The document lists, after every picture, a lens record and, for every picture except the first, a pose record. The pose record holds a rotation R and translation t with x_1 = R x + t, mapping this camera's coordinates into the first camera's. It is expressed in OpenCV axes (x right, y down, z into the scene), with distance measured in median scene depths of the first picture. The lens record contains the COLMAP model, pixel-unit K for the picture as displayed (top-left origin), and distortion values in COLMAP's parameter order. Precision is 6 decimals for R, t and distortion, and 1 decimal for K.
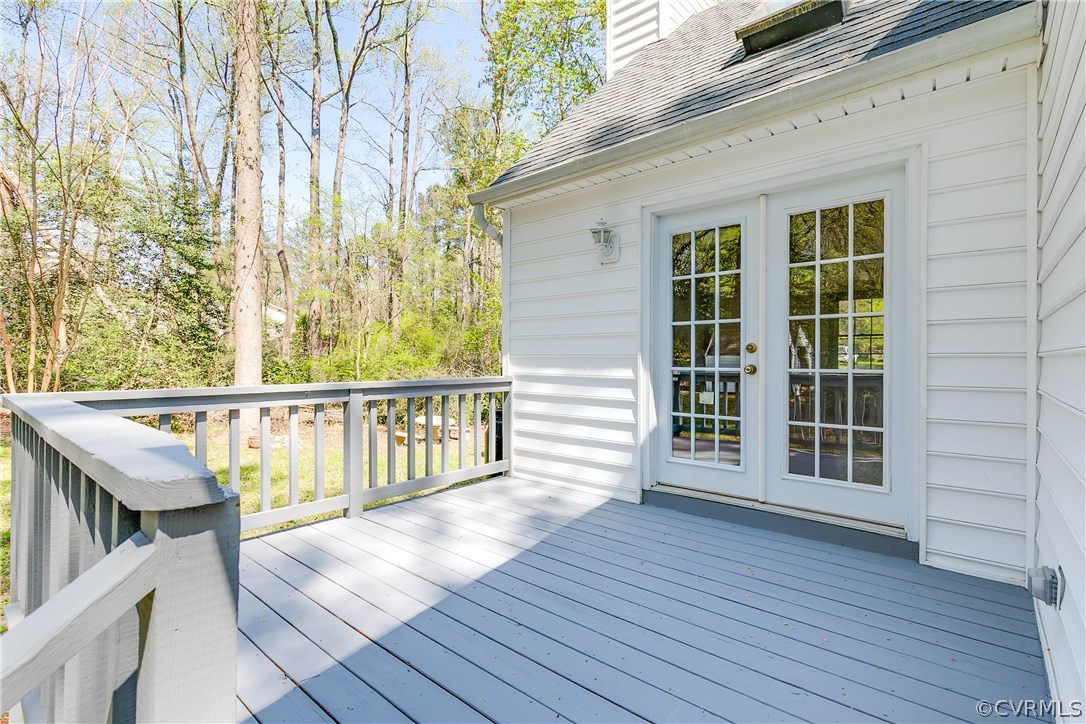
lens RADIAL K [[503.4, 0, 543.0], [0, 503.4, 362.0], [0, 0, 1]] dist [0.003159, 0.000180]
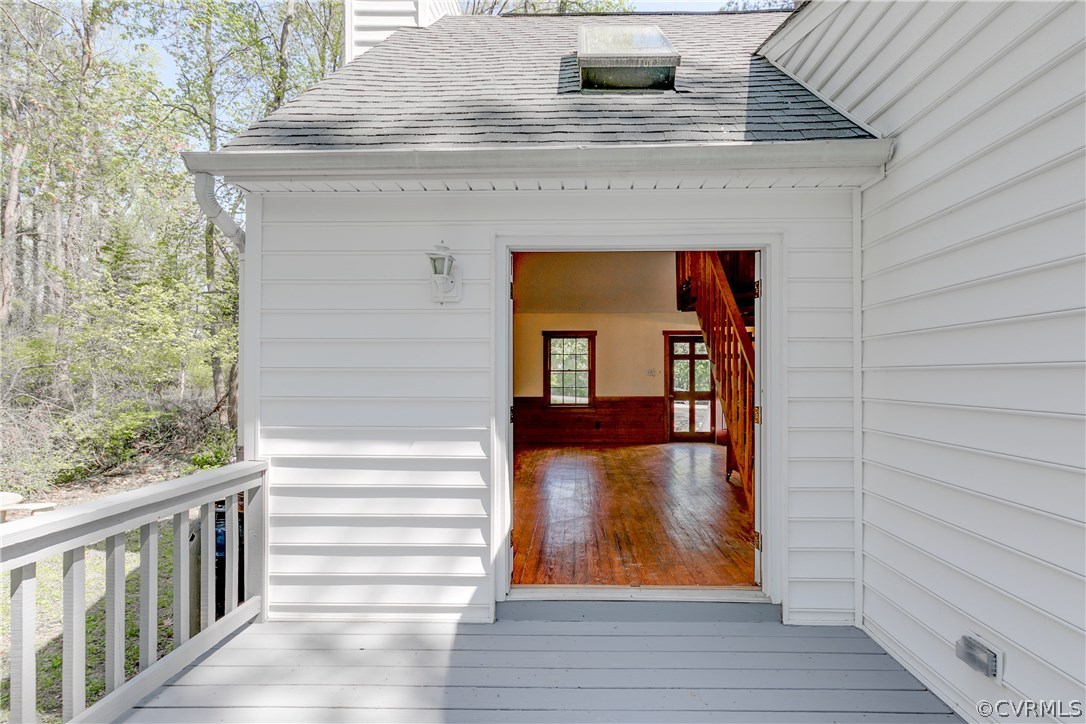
lens RADIAL K [[505.2, 0, 565.7], [0, 505.2, 376.6], [0, 0, 1]] dist [0.002977, 0.000066]
pose [[0.767430, -0.001119, 0.641131, -0.208034], [0.002387, 0.999997, -0.001111, -0.087347], [-0.641128, 0.002383, 0.767430, 0.324999]]
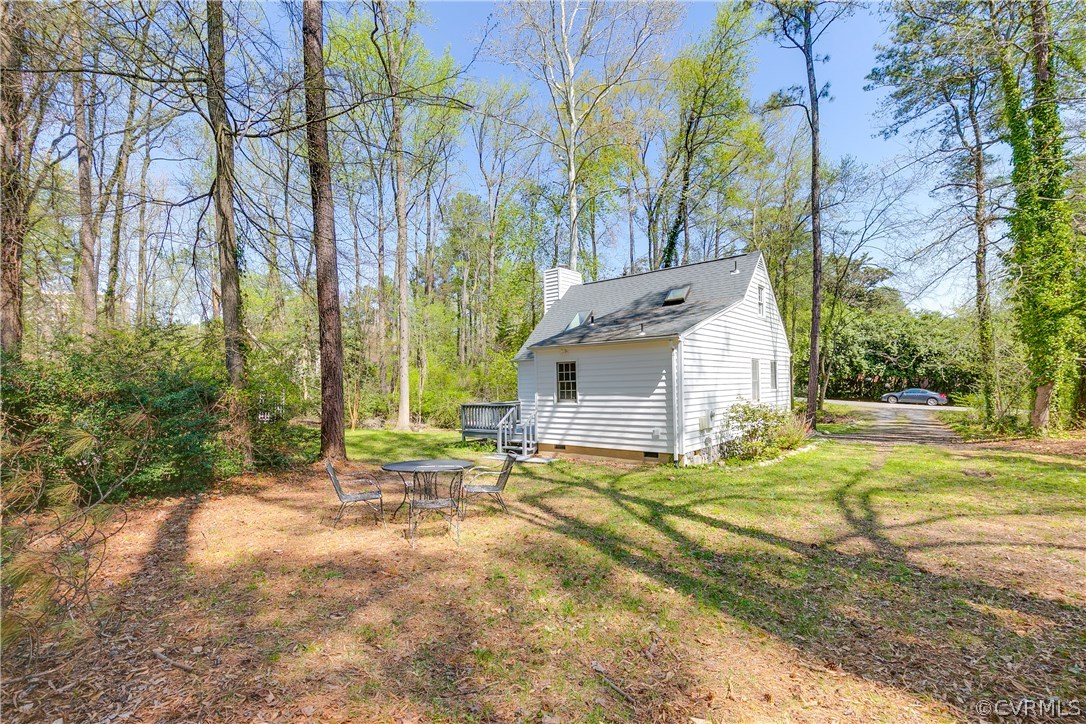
lens RADIAL K [[503.4, 0, 543.0], [0, 503.4, 362.0], [0, 0, 1]] dist [0.003159, 0.000180]
pose [[0.999586, -0.021519, 0.019122, 0.177087], [0.022354, 0.998754, -0.044613, -0.145035], [-0.018138, 0.045022, 0.998821, -4.633015]]
